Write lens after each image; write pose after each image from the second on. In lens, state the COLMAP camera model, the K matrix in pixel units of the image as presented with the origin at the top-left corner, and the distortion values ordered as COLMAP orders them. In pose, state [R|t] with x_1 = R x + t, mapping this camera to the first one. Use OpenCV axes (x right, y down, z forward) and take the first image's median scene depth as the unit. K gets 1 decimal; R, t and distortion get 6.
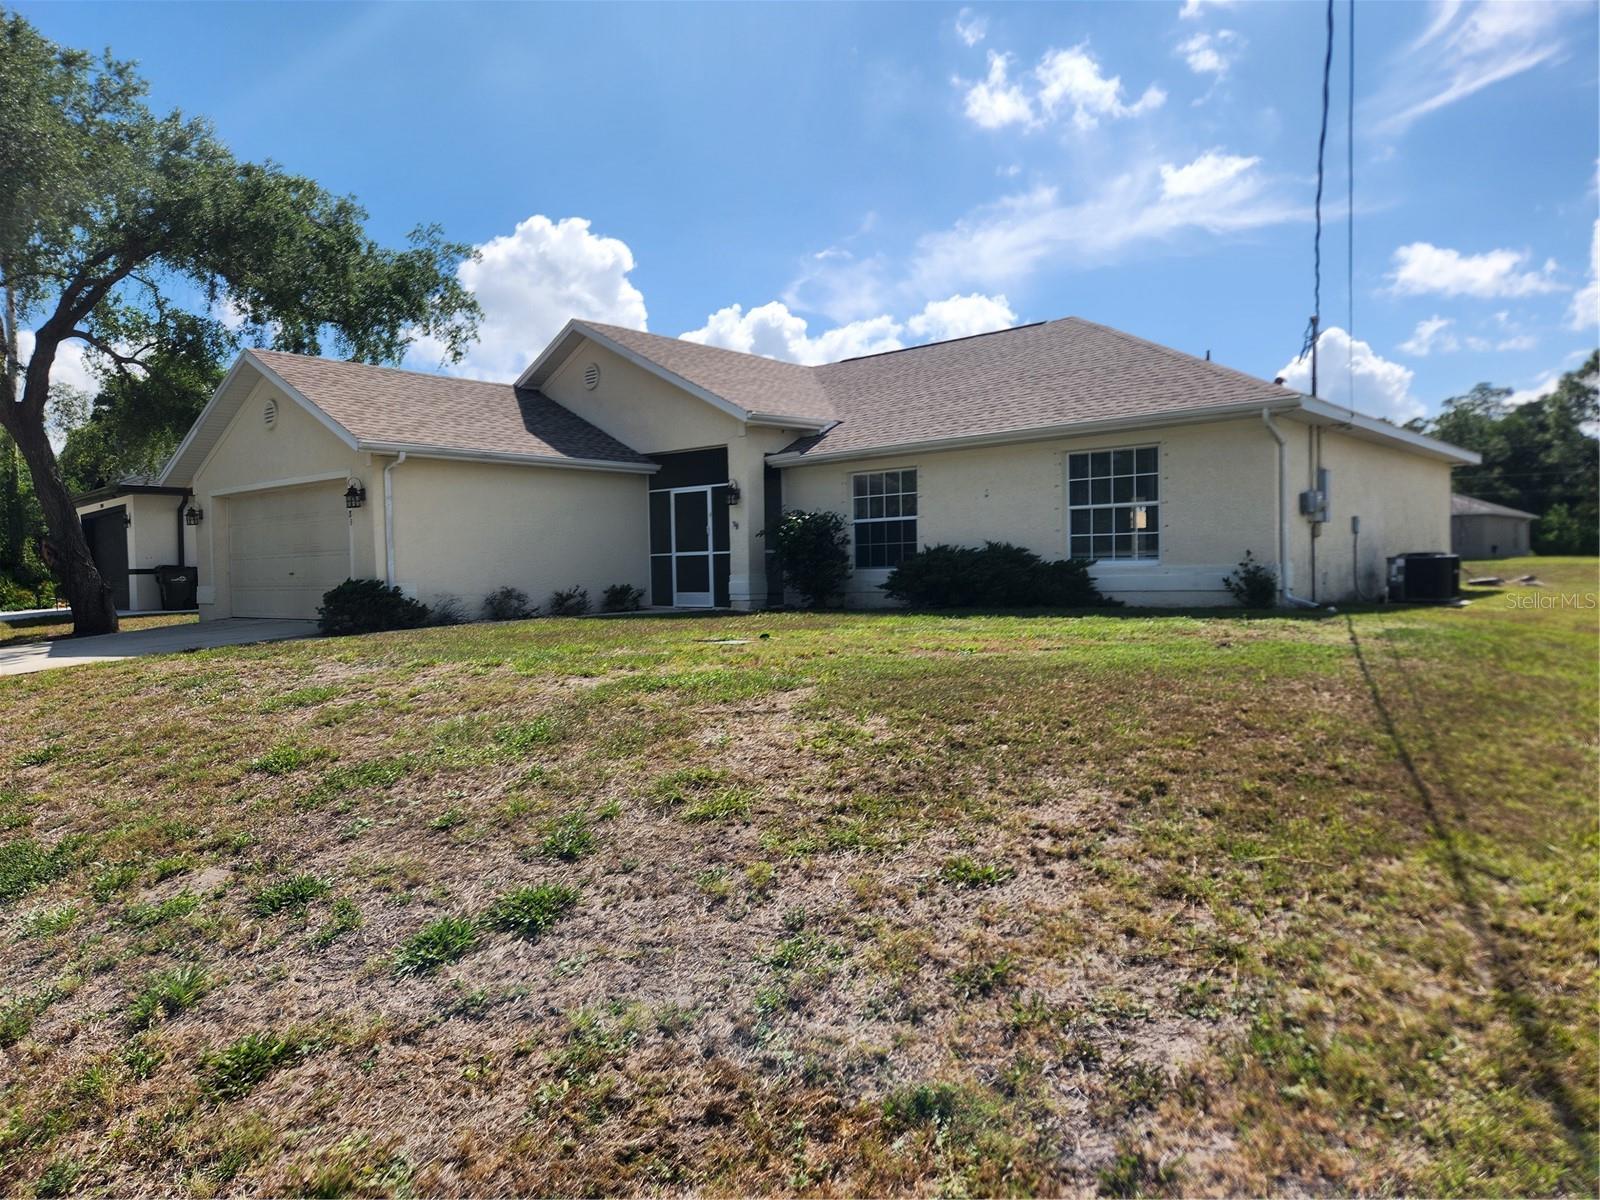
lens RADIAL K [[1063.8, 0, 825.6], [0, 1063.8, 613.9], [0, 0, 1]] dist [0.060750, -0.041315]
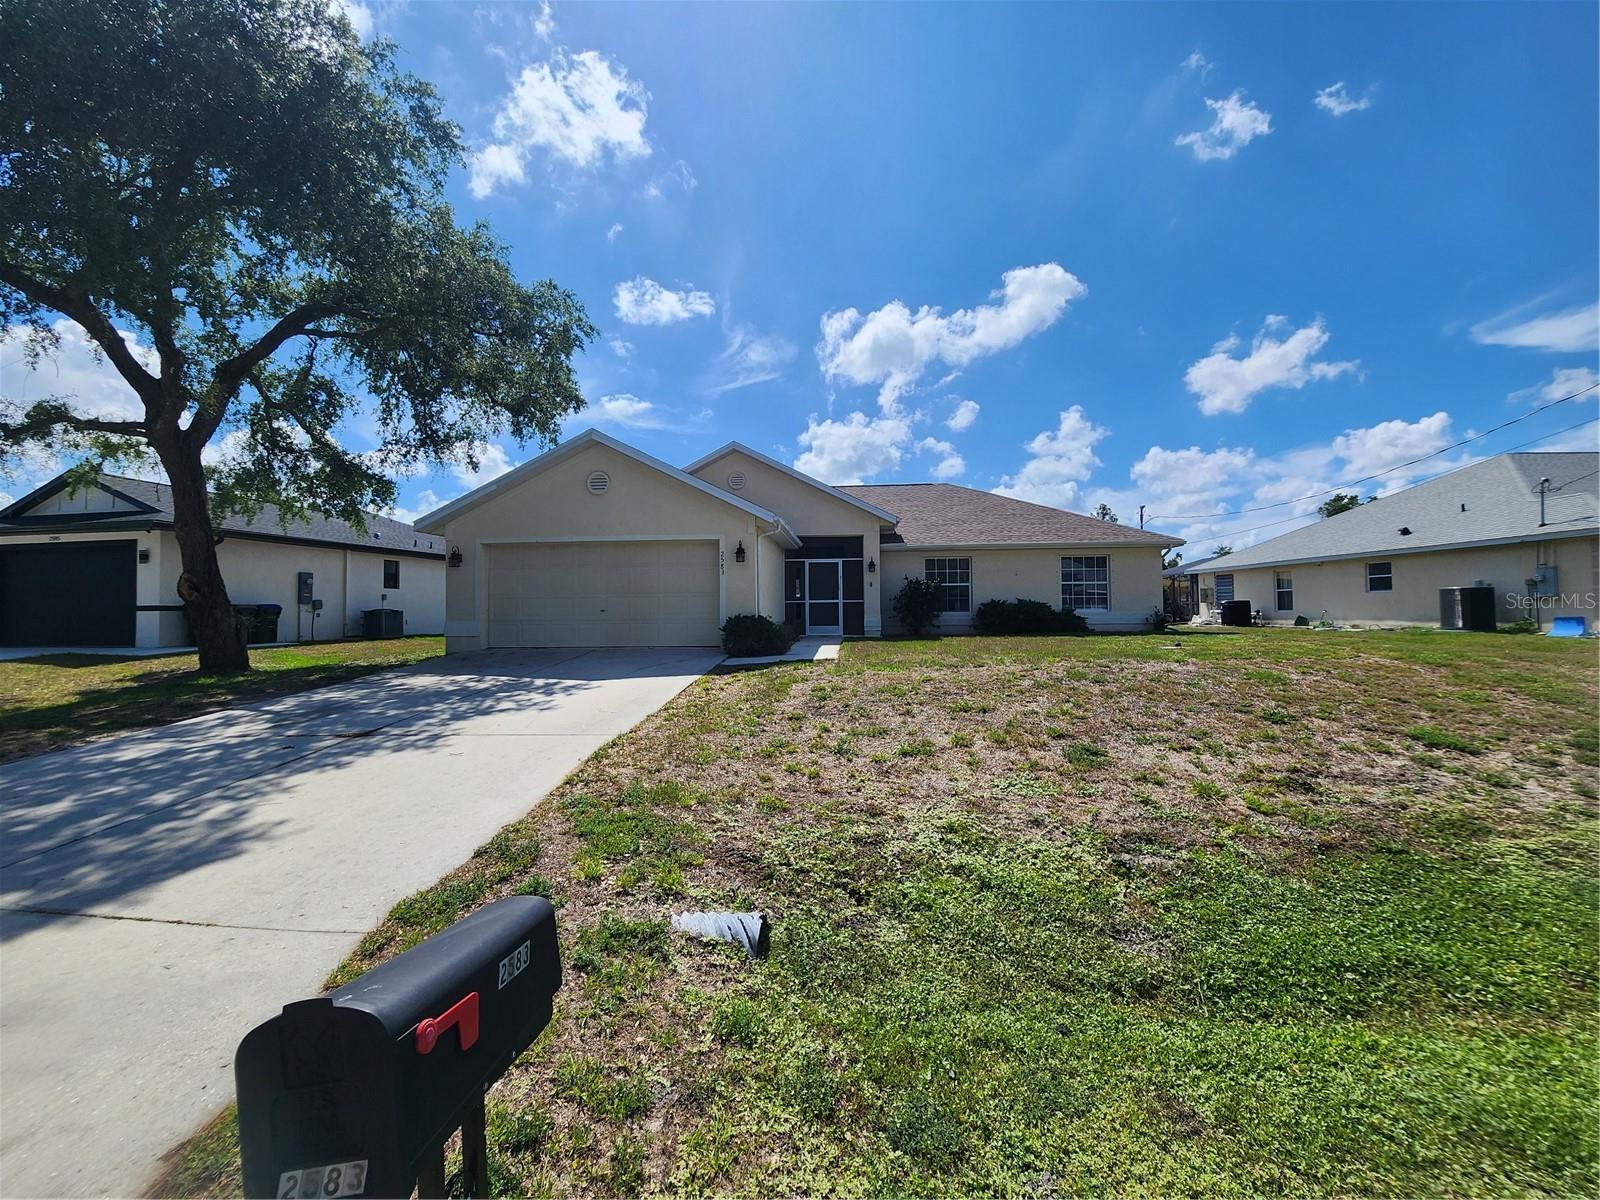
lens RADIAL K [[651.0, 0, 803.5], [0, 651.0, 601.7], [0, 0, 1]] dist [-0.010721, 0.001735]
pose [[0.771712, 0.024360, 0.635505, -0.796464], [0.021863, 0.997659, -0.064791, 0.005680], [-0.635596, 0.063894, 0.769373, 0.297977]]
